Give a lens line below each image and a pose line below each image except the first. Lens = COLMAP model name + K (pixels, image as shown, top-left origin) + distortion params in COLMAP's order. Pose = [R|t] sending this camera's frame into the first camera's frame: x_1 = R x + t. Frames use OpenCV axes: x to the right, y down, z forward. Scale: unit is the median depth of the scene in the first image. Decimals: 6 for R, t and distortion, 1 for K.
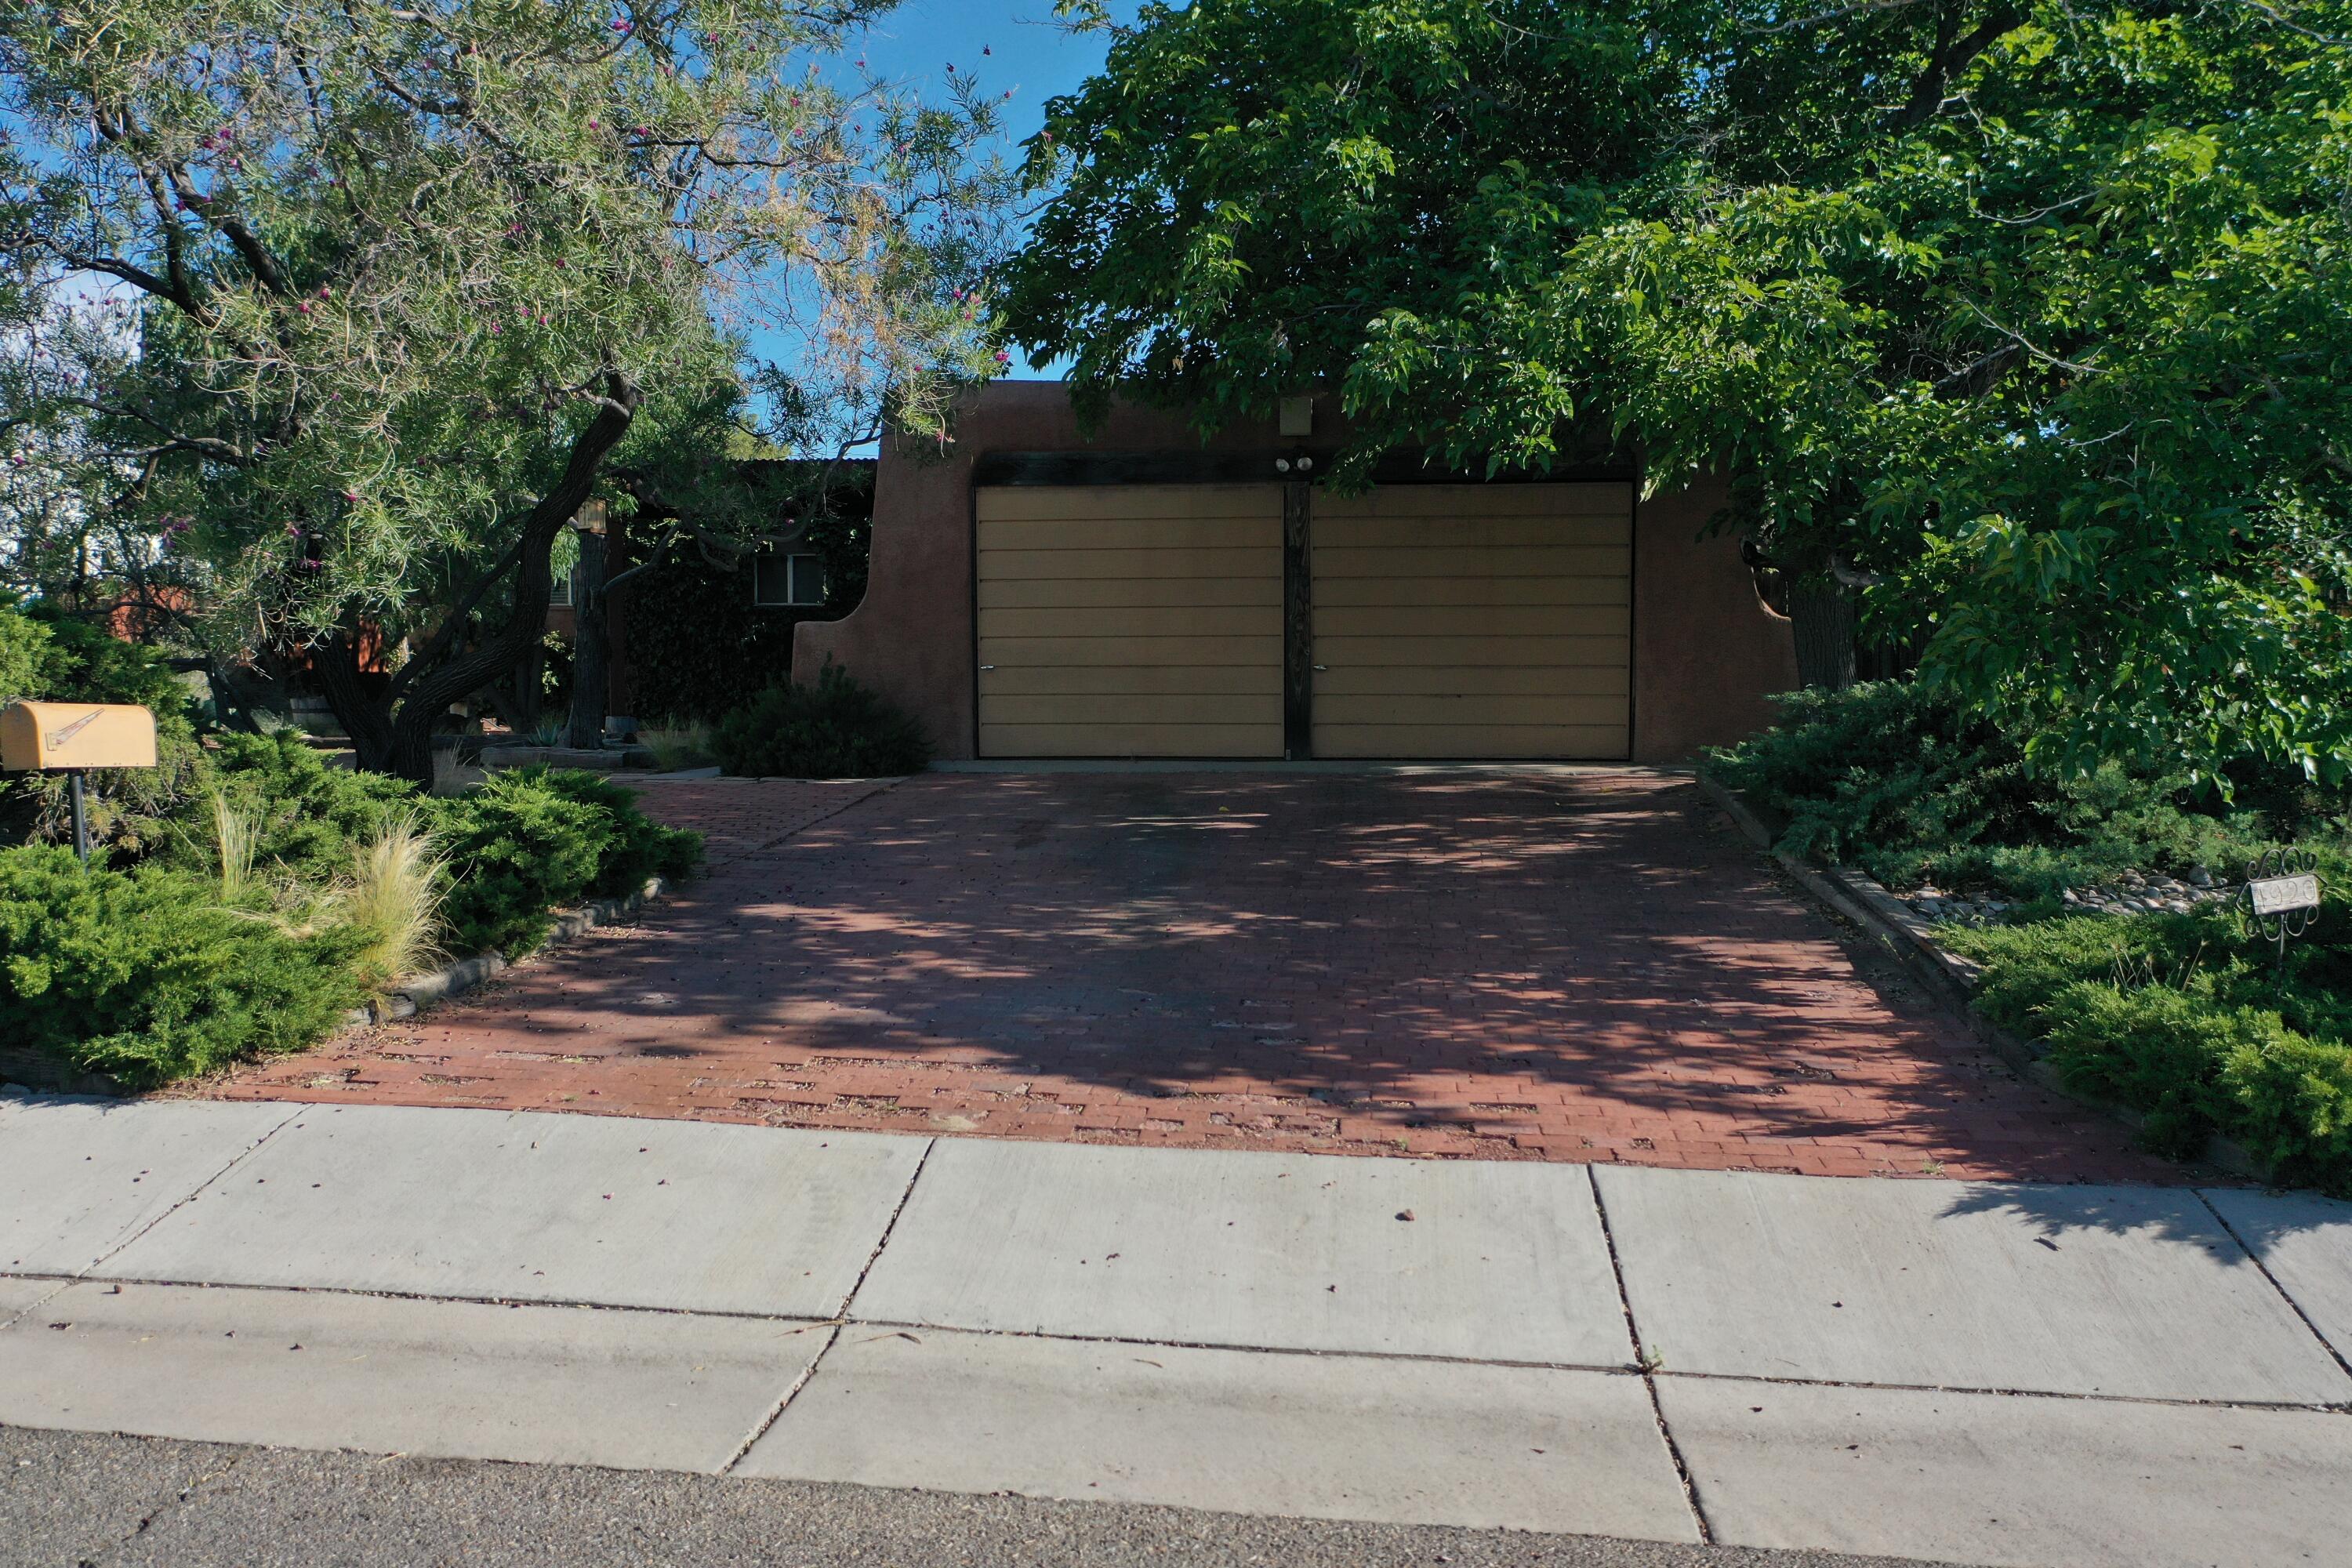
lens RADIAL K [[1903.1, 0, 1176.0], [0, 1903.1, 784.0], [0, 0, 1]] dist [0.002138, -0.011899]
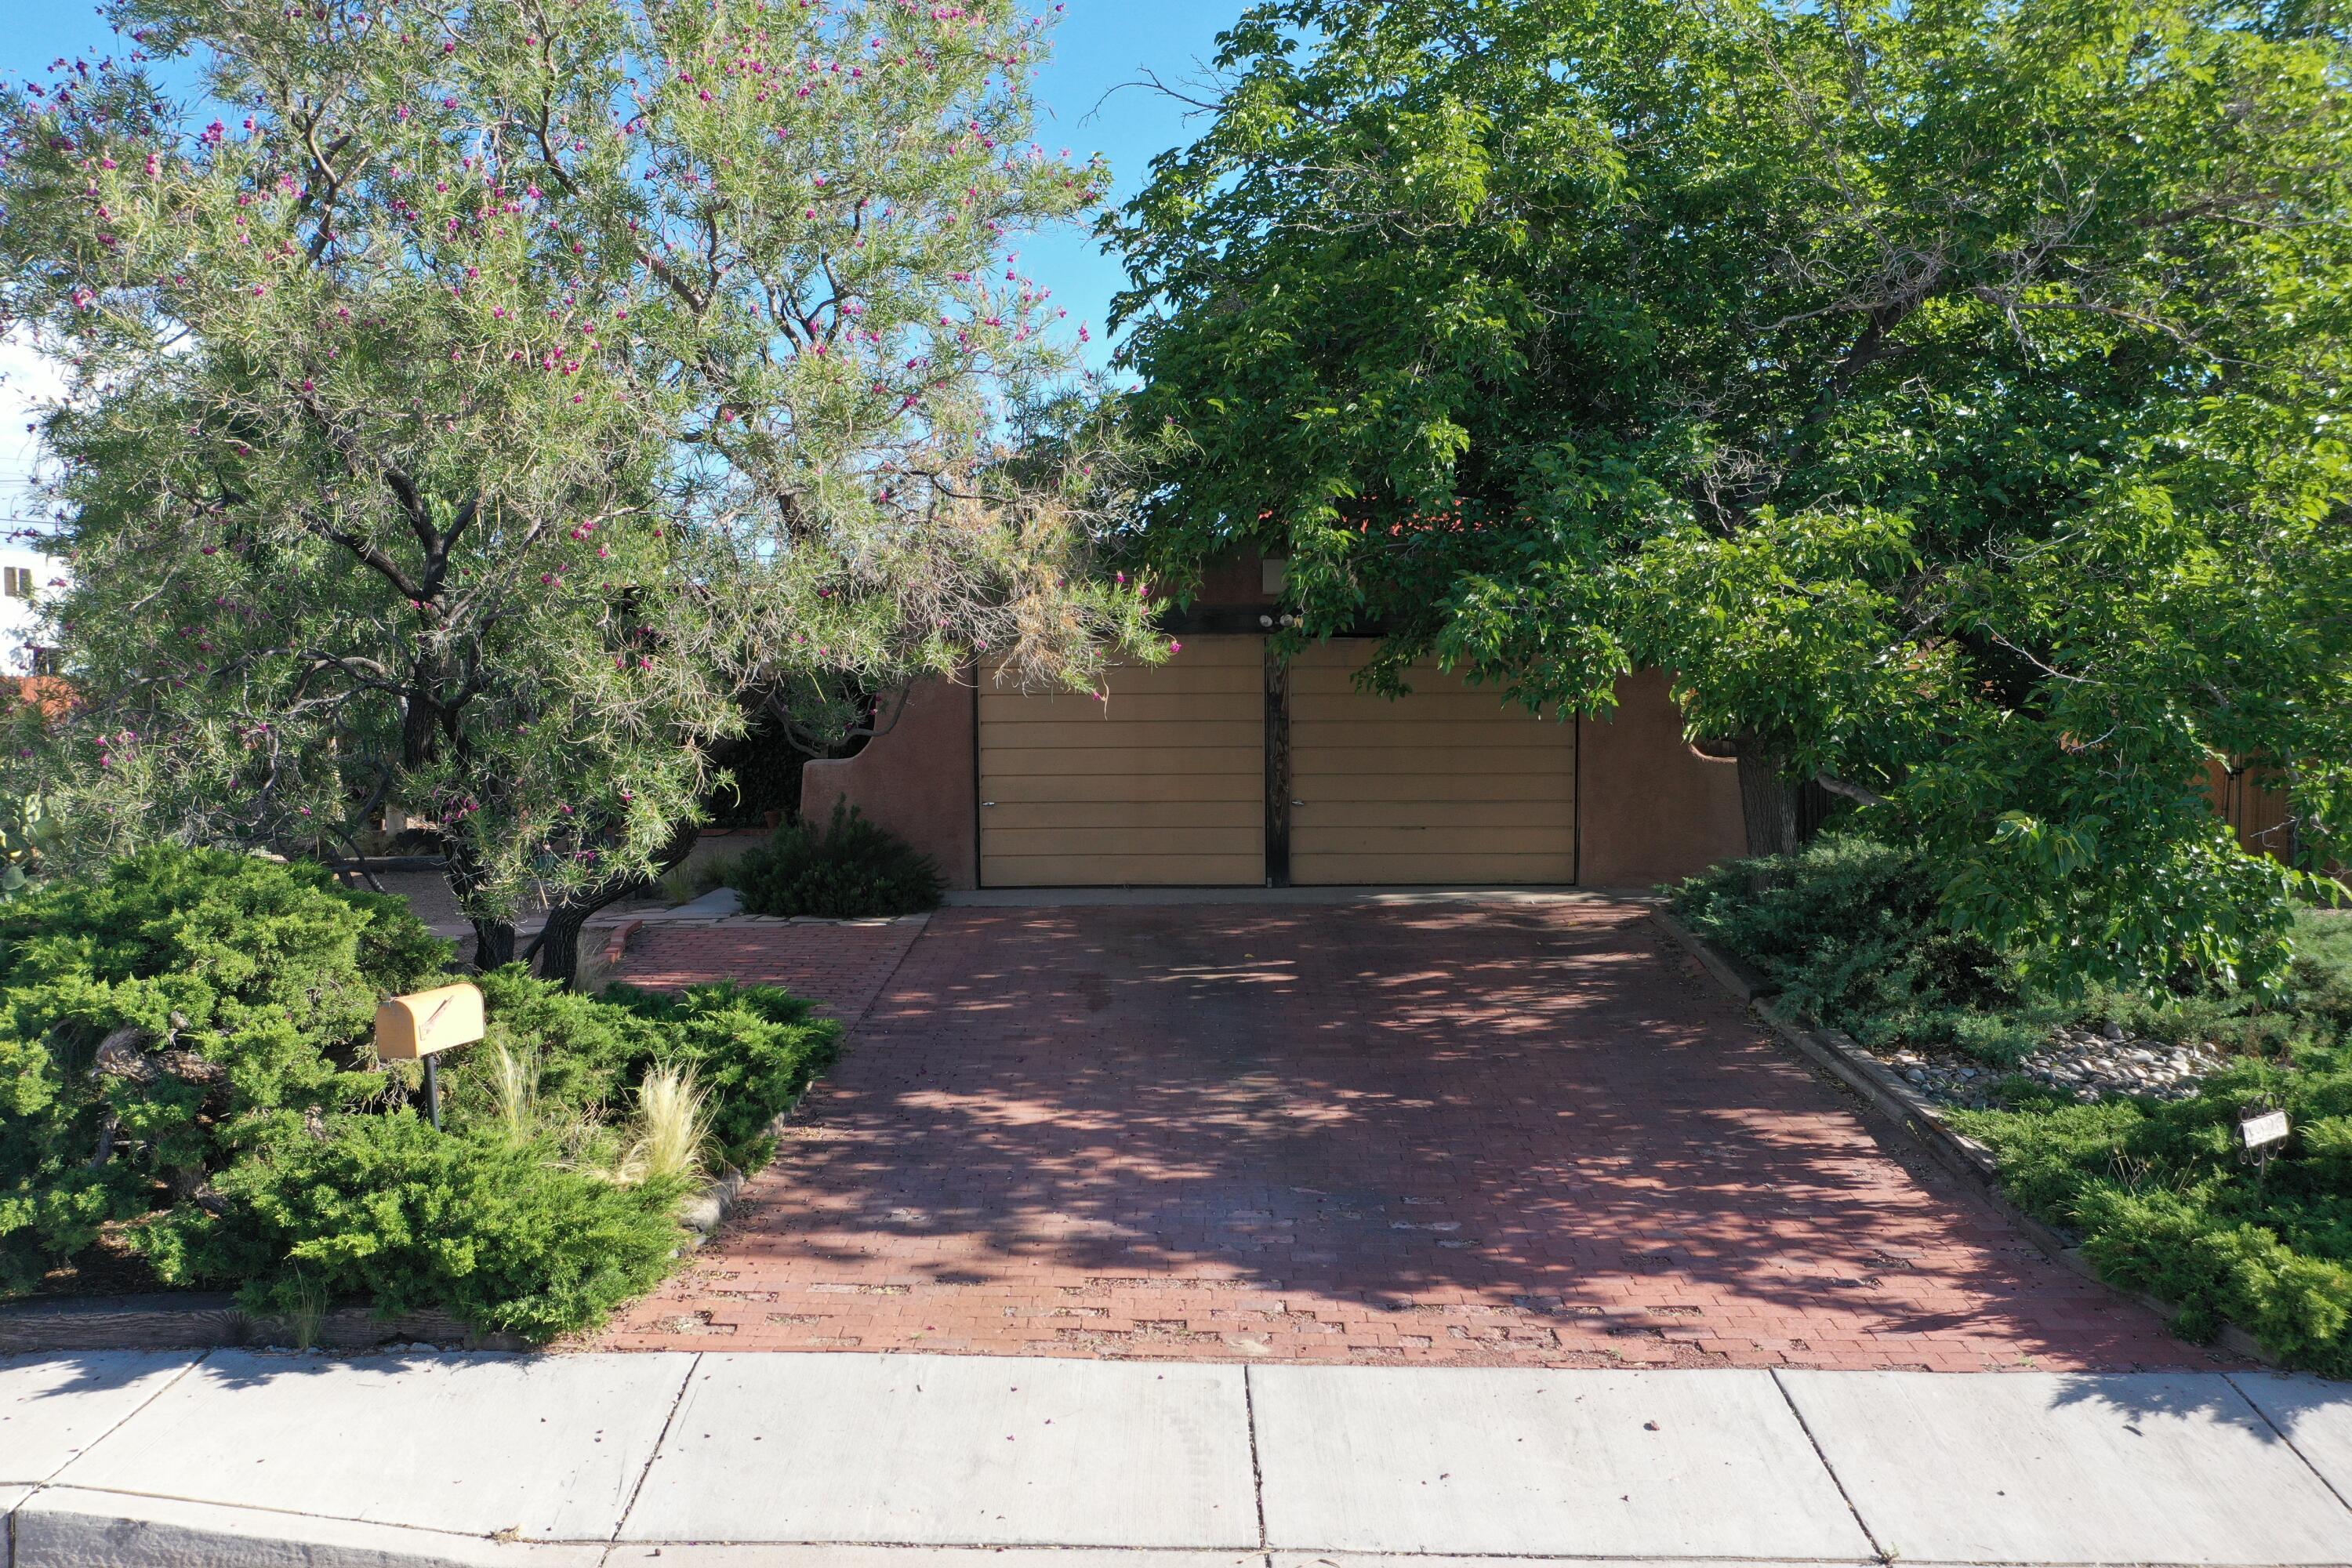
lens RADIAL K [[1903.1, 0, 1176.0], [0, 1903.1, 784.0], [0, 0, 1]] dist [0.002138, -0.011899]
pose [[0.993298, -0.010755, 0.115082, -0.272069], [0.010707, 0.999942, 0.001041, -0.167399], [-0.115086, 0.000198, 0.993355, -0.185291]]
